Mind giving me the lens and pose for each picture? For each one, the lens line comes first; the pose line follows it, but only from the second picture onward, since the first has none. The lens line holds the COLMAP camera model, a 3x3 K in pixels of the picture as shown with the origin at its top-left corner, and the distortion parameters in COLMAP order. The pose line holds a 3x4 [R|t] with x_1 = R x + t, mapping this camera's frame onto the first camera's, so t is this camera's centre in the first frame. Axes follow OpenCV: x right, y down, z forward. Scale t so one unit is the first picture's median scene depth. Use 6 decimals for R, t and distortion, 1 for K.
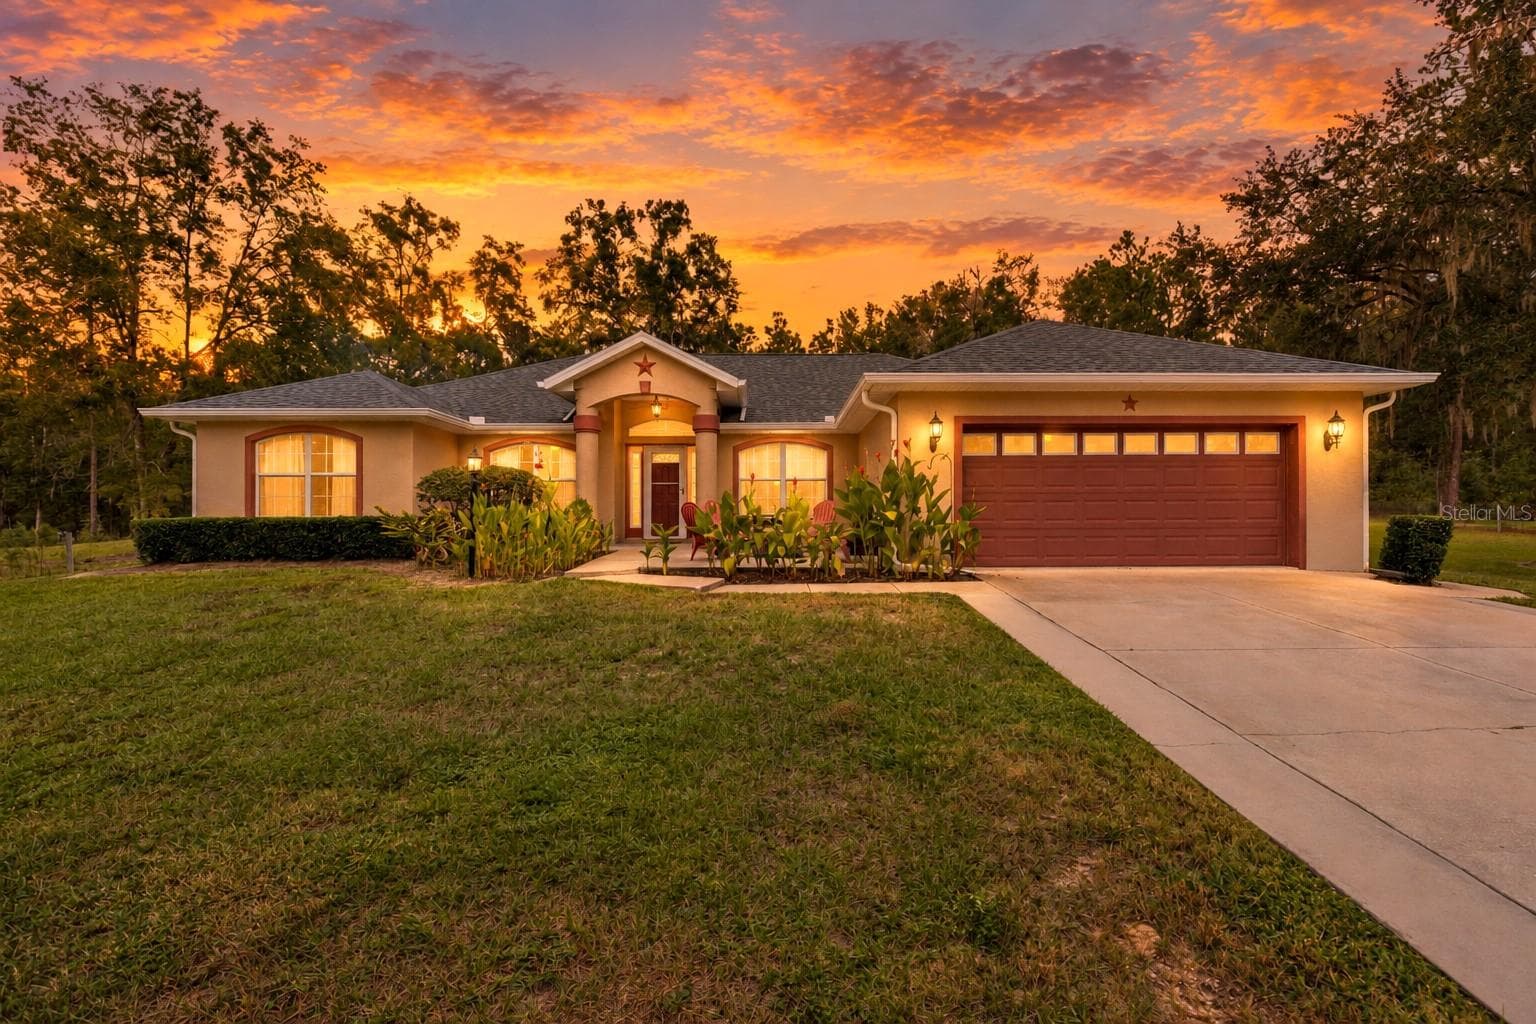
lens RADIAL K [[694.8, 0, 783.1], [0, 694.8, 510.4], [0, 0, 1]] dist [0.004873, -0.001722]
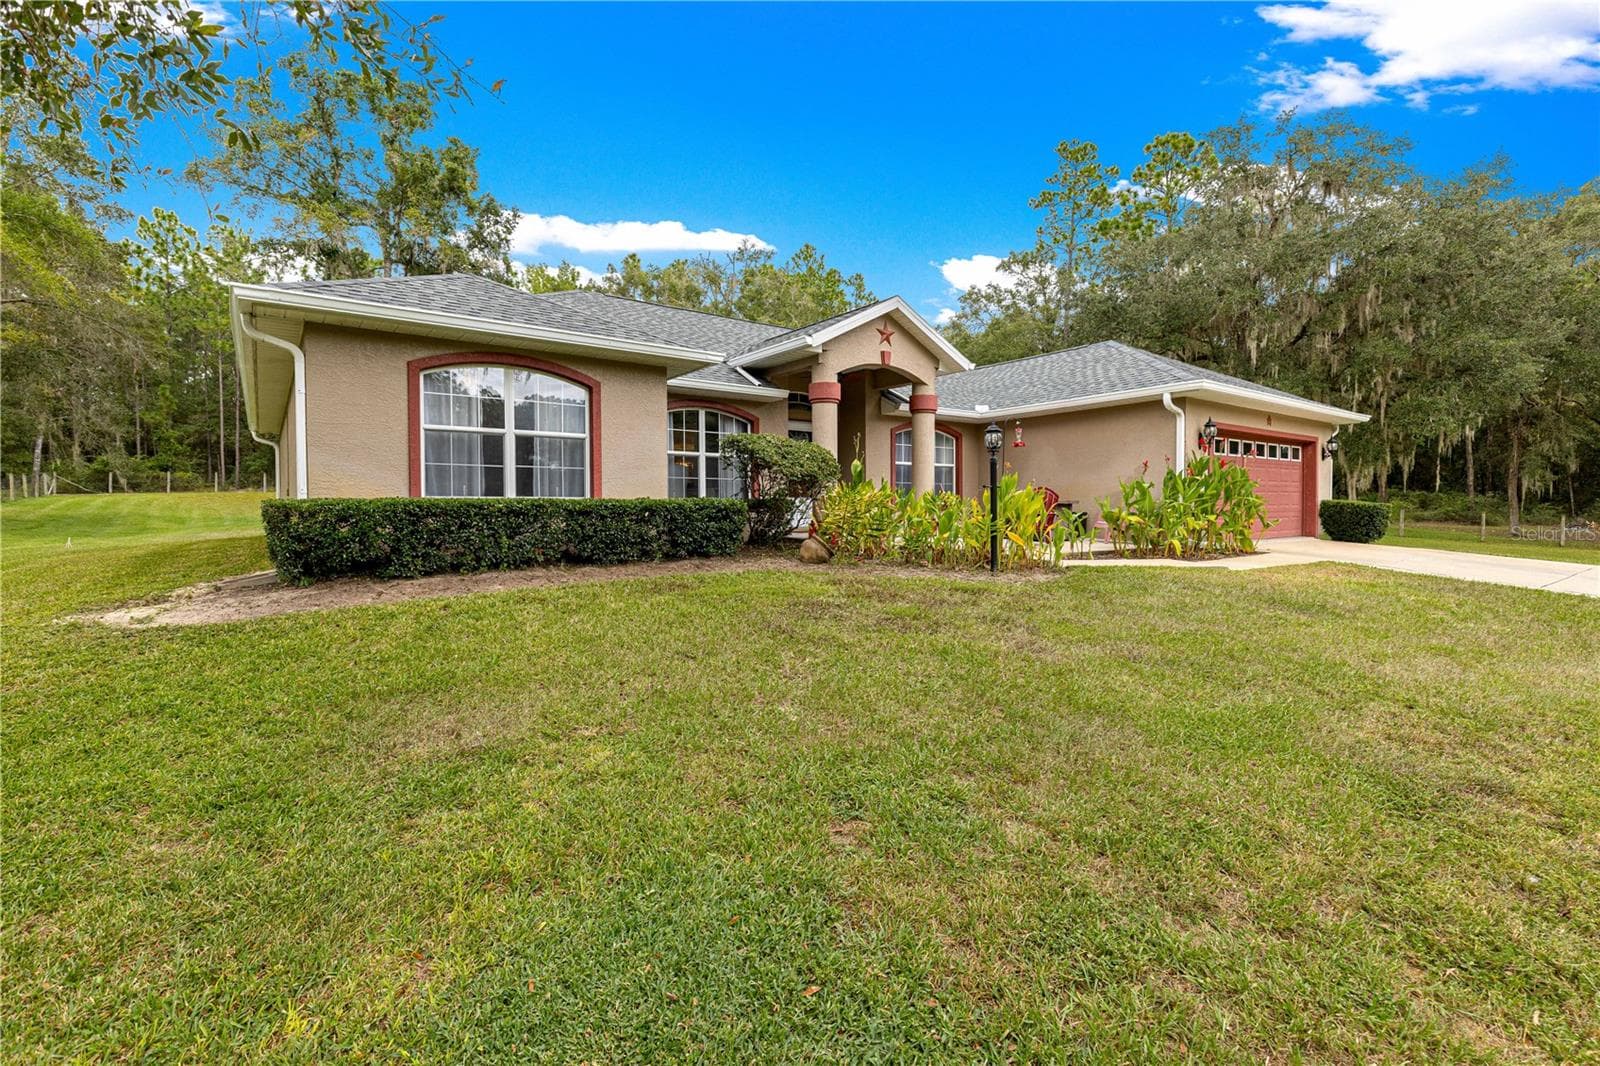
lens RADIAL K [[723.8, 0, 841.2], [0, 723.8, 509.8], [0, 0, 1]] dist [0.004873, -0.001722]
pose [[0.793509, -0.002418, 0.608554, -1.519373], [-0.006669, 0.999898, 0.012669, 0.015573], [-0.608523, -0.014111, 0.793411, 0.533682]]
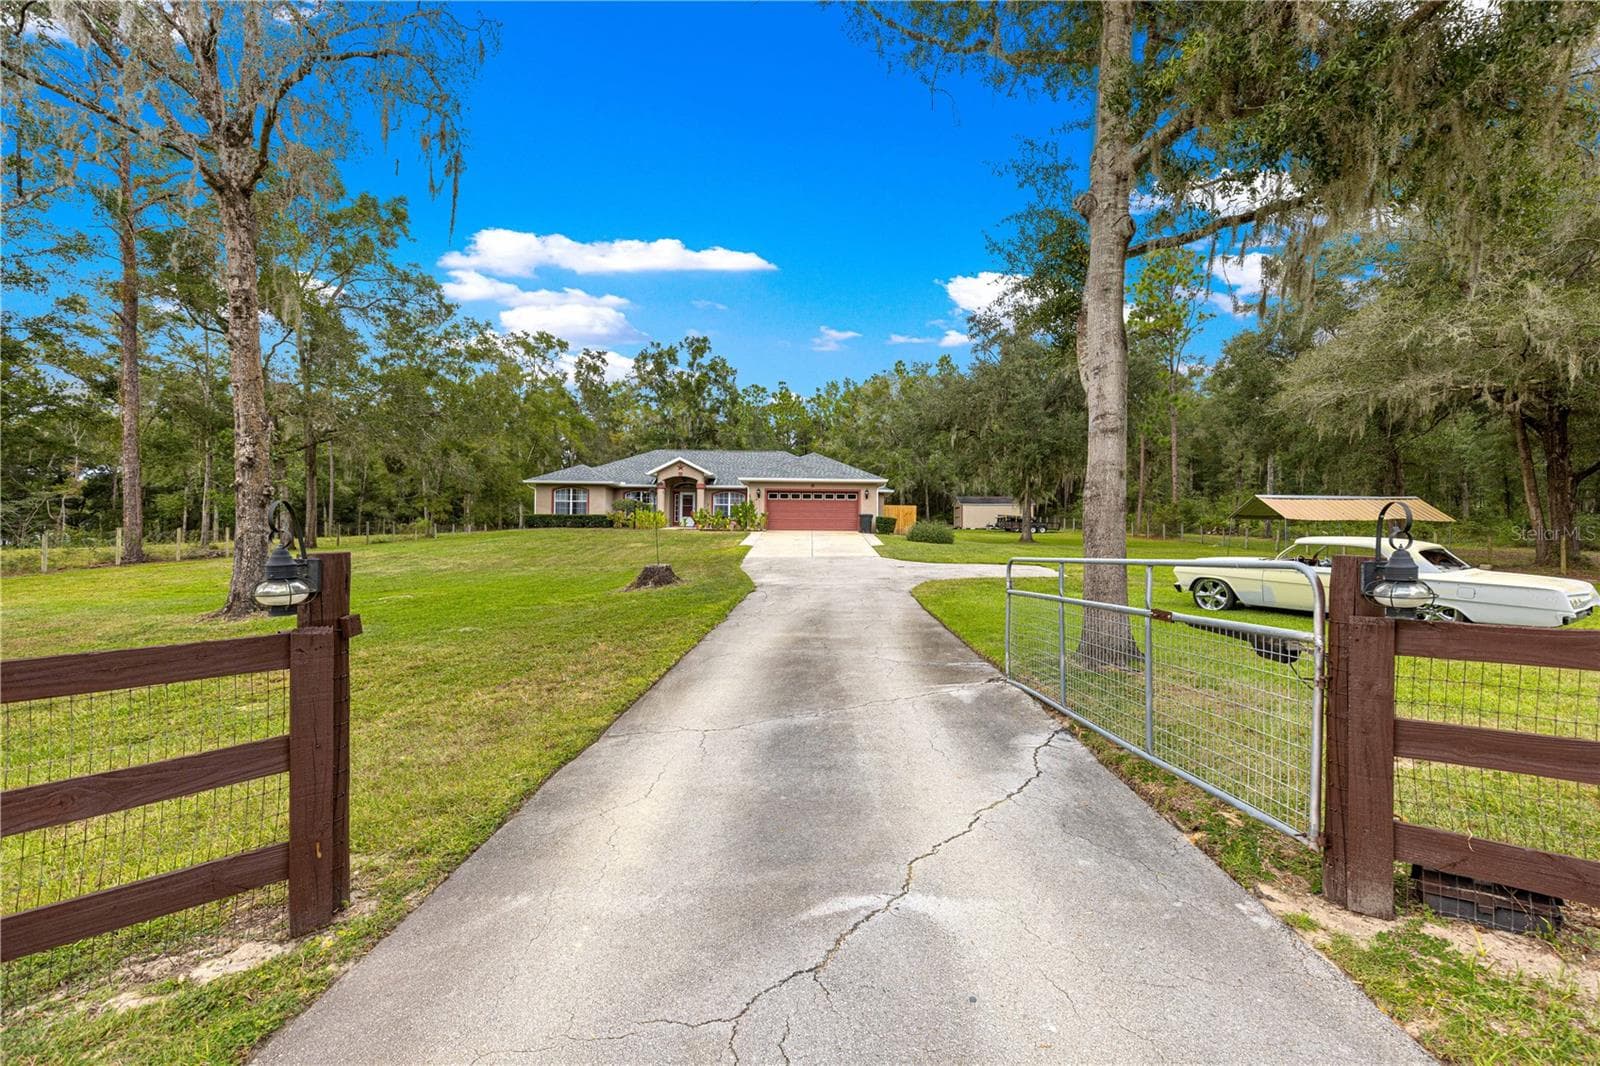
lens RADIAL K [[668.9, 0, 832.5], [0, 668.9, 503.6], [0, 0, 1]] dist [0.000941, -0.000120]
pose [[0.999564, 0.013661, 0.026157, 0.732291], [-0.012499, 0.998948, -0.044116, 0.136675], [-0.026732, 0.043770, 0.998684, -3.620068]]
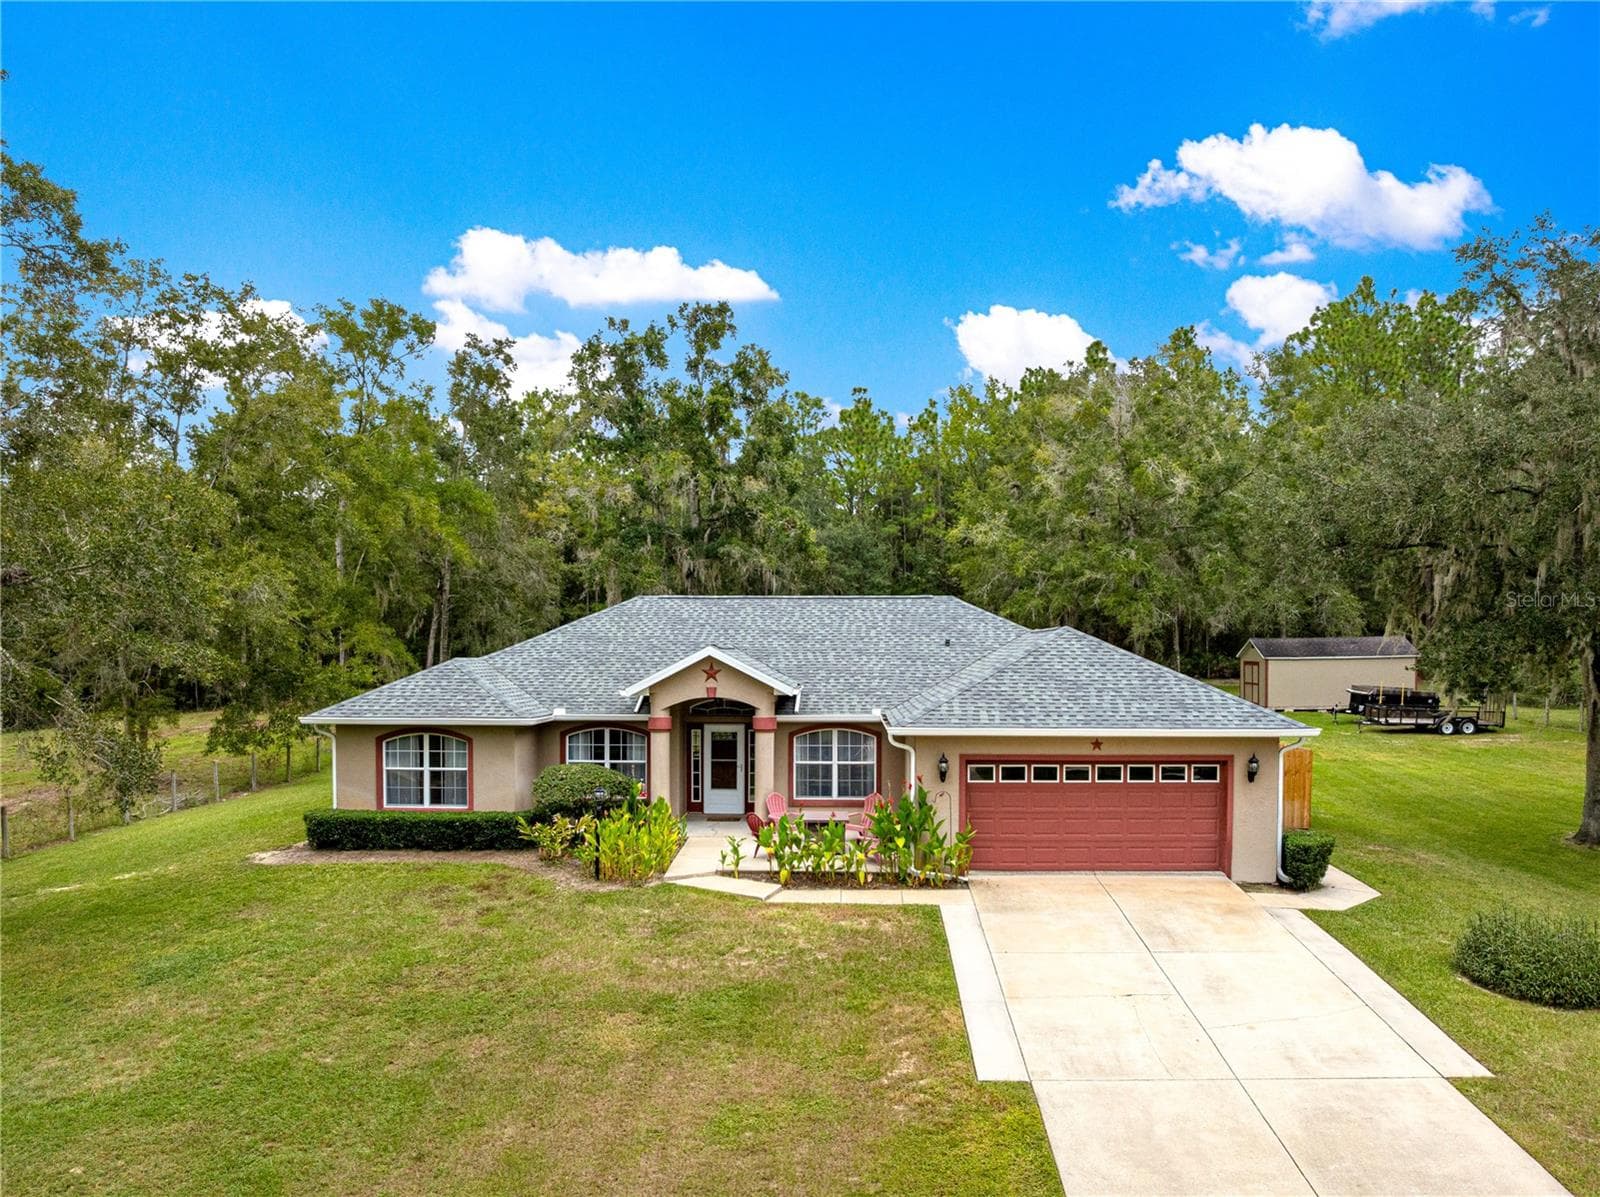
lens RADIAL K [[1152.2, 0, 850.4], [0, 1152.2, 675.6], [0, 0, 1]] dist [-0.056372, 0.009874]
pose [[0.999749, 0.008966, -0.020511, 0.122421], [-0.008201, 0.999277, 0.037119, -0.514643], [0.020829, -0.036941, 0.999100, -1.614940]]
